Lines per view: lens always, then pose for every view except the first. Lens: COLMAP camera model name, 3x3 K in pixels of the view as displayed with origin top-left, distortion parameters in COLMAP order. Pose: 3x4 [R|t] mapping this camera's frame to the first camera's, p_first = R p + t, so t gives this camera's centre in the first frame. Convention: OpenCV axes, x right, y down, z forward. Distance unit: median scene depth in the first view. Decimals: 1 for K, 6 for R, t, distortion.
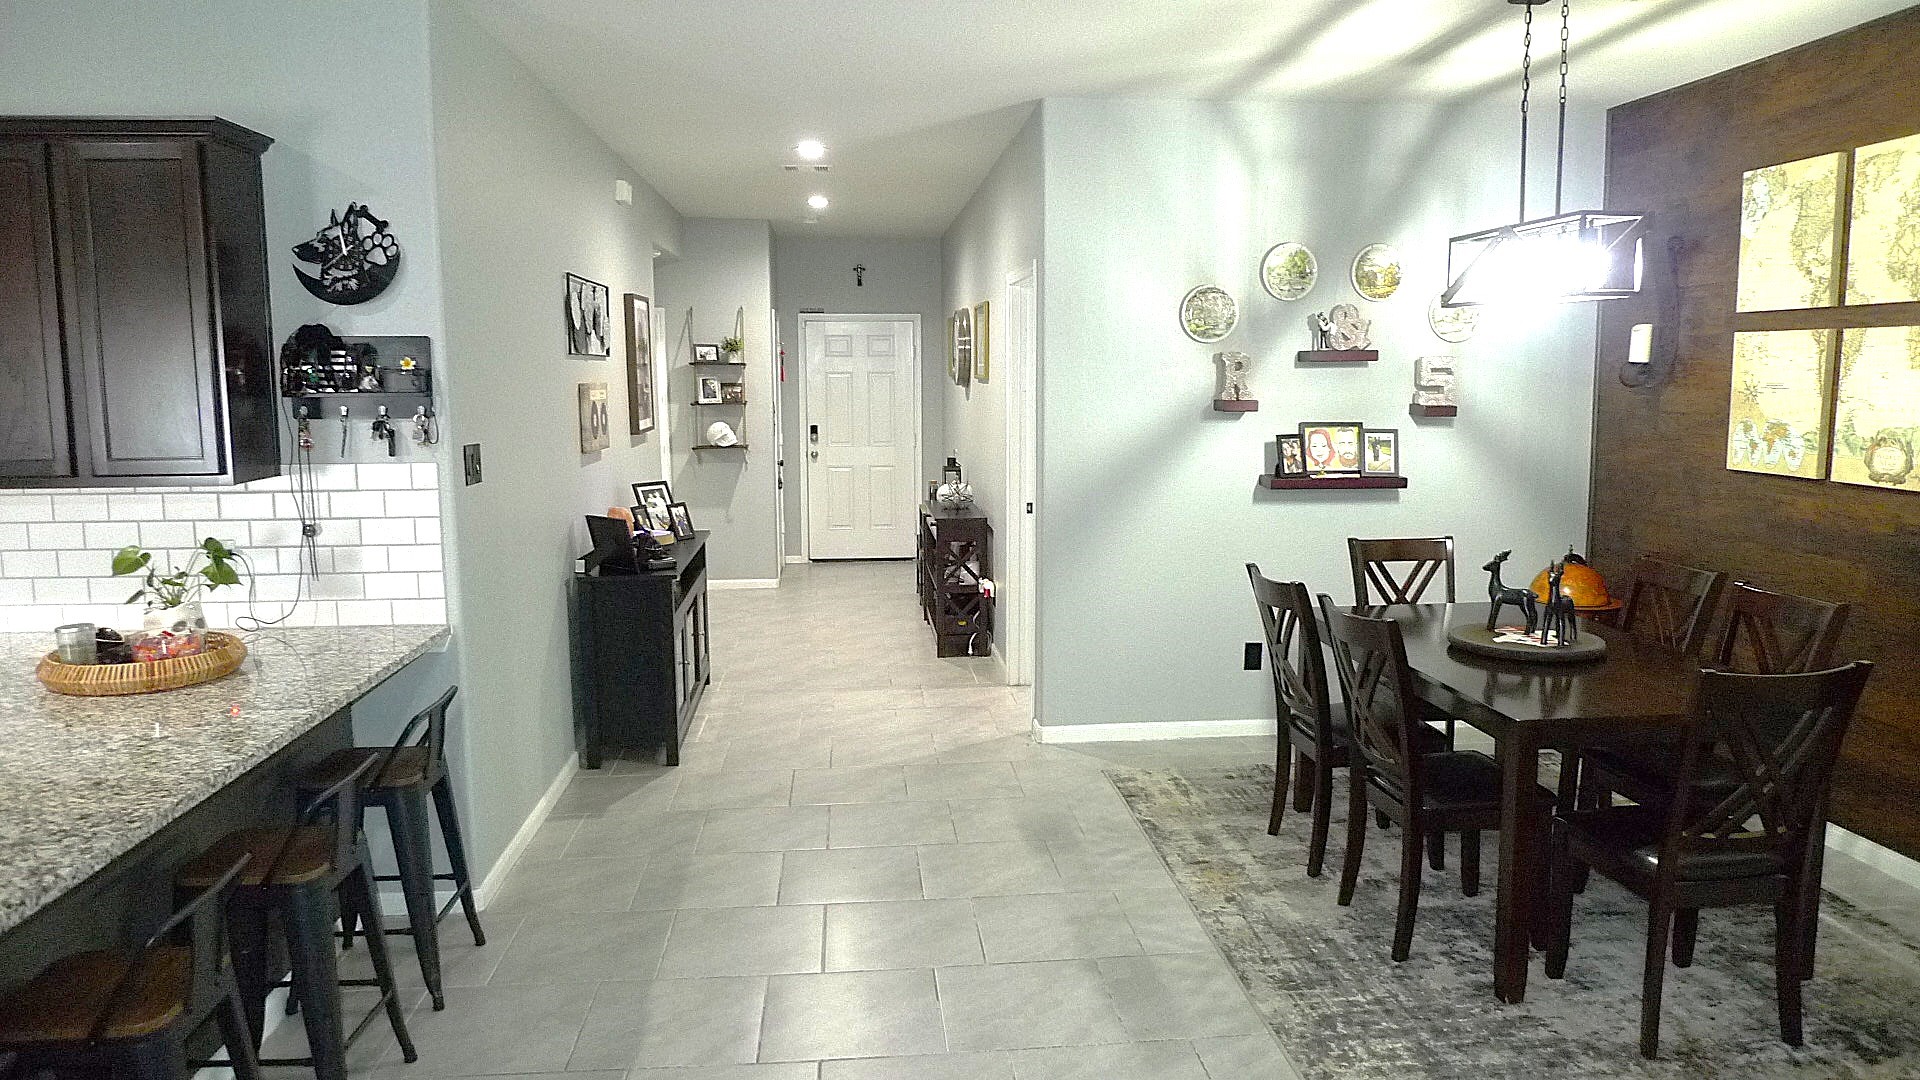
lens RADIAL K [[1255.2, 0, 962.9], [0, 1255.2, 534.1], [0, 0, 1]] dist [-0.023726, -0.017909]
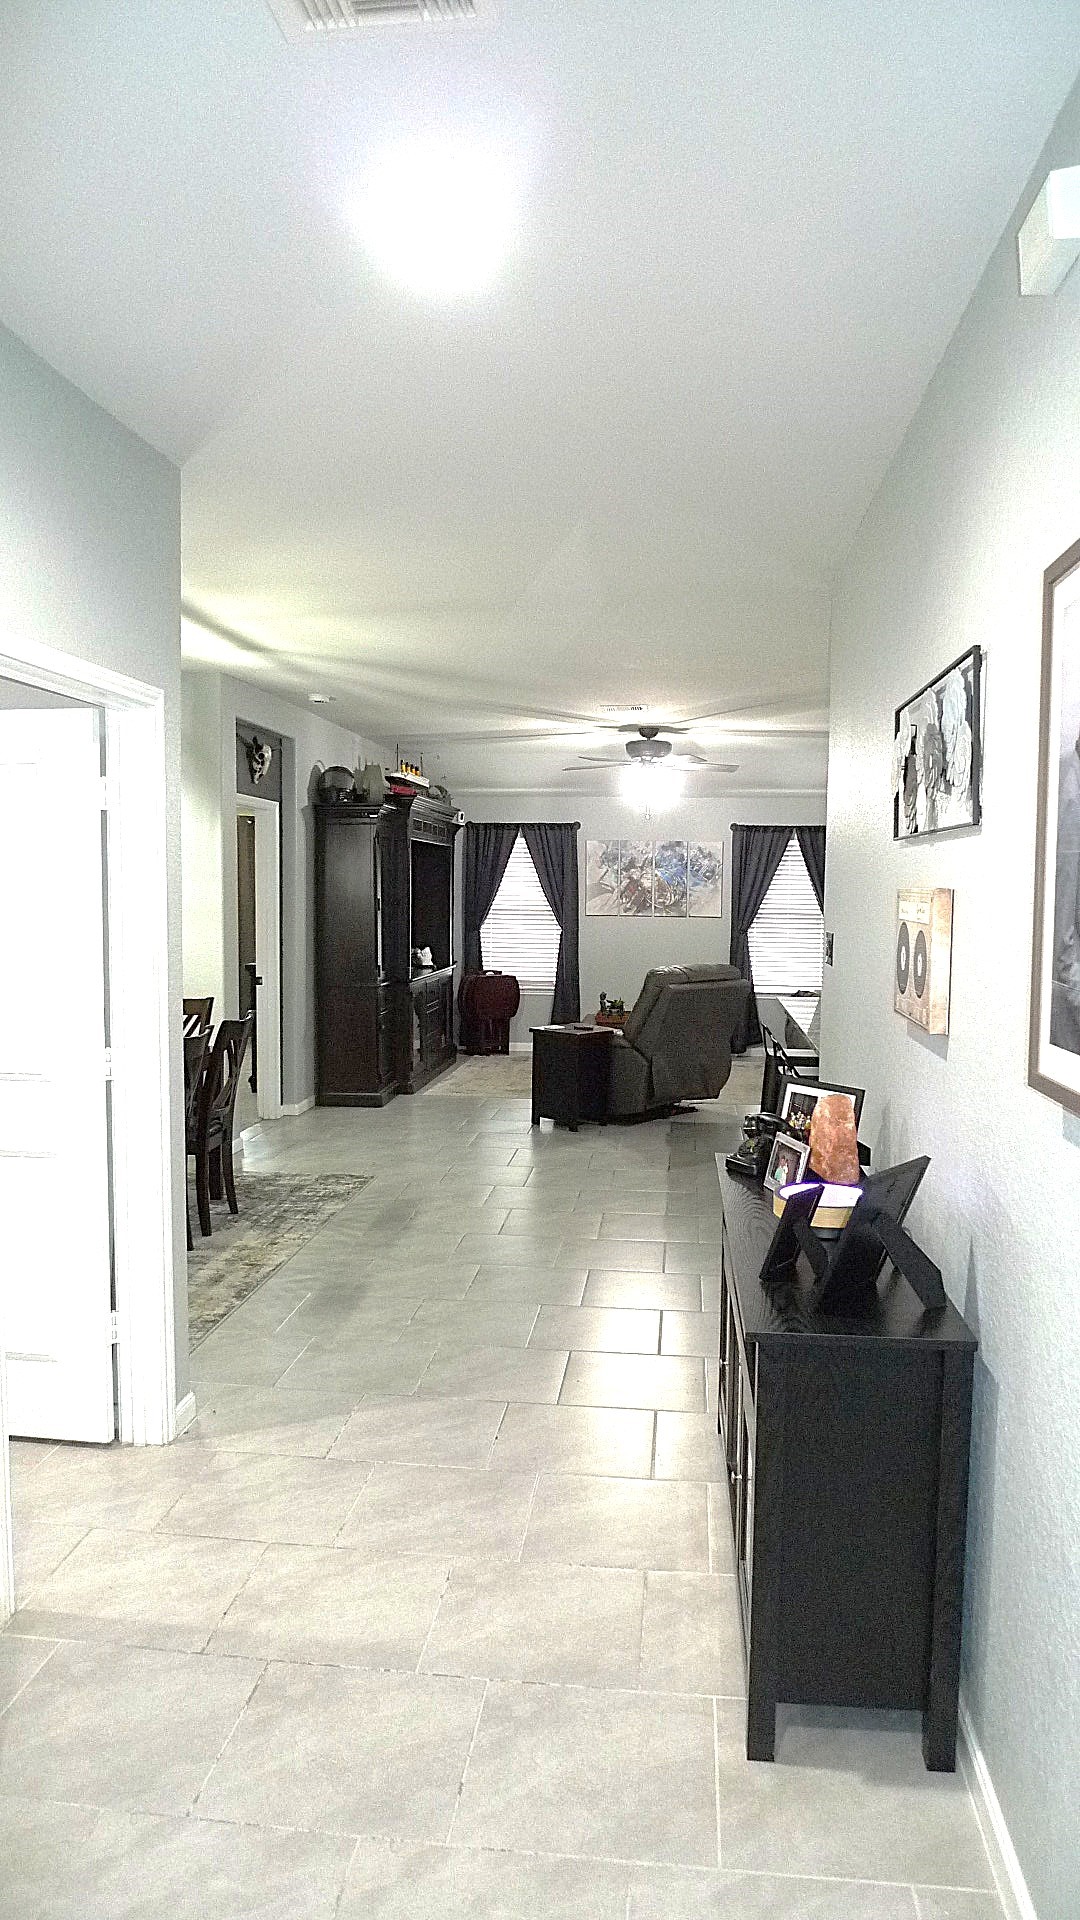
lens RADIAL K [[1255.2, 0, 543.3], [0, 1255.2, 956.3], [0, 0, 1]] dist [-0.023726, -0.017909]
pose [[-0.979766, -0.015109, 0.199575, -0.354477], [0.021519, 0.983413, 0.180097, -0.270214], [-0.198986, 0.180747, -0.963190, 2.191067]]
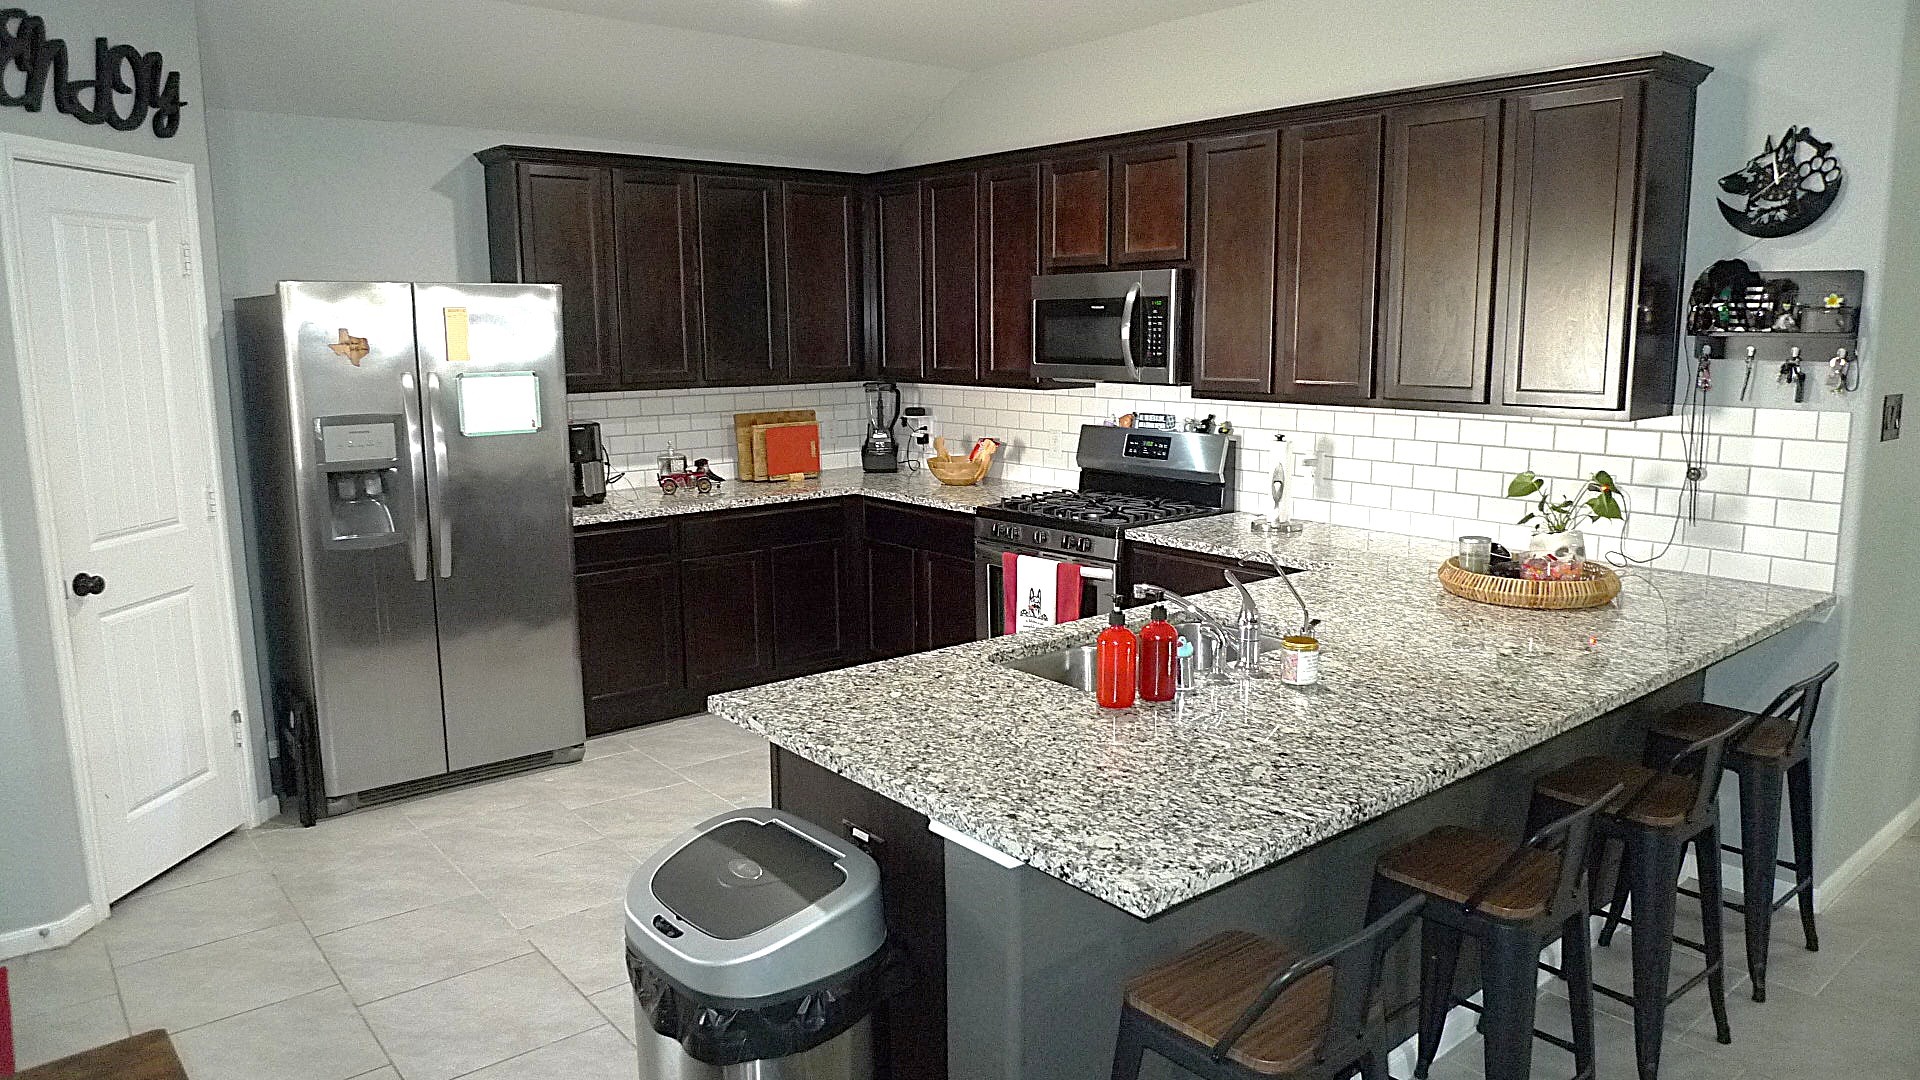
lens RADIAL K [[1255.2, 0, 969.4], [0, 1255.2, 534.9], [0, 0, 1]] dist [-0.023726, -0.017909]
pose [[0.568734, 0.137316, -0.810978, -0.048631], [-0.100169, 0.990190, 0.097412, 0.005982], [0.816399, 0.025833, 0.576910, -0.018048]]
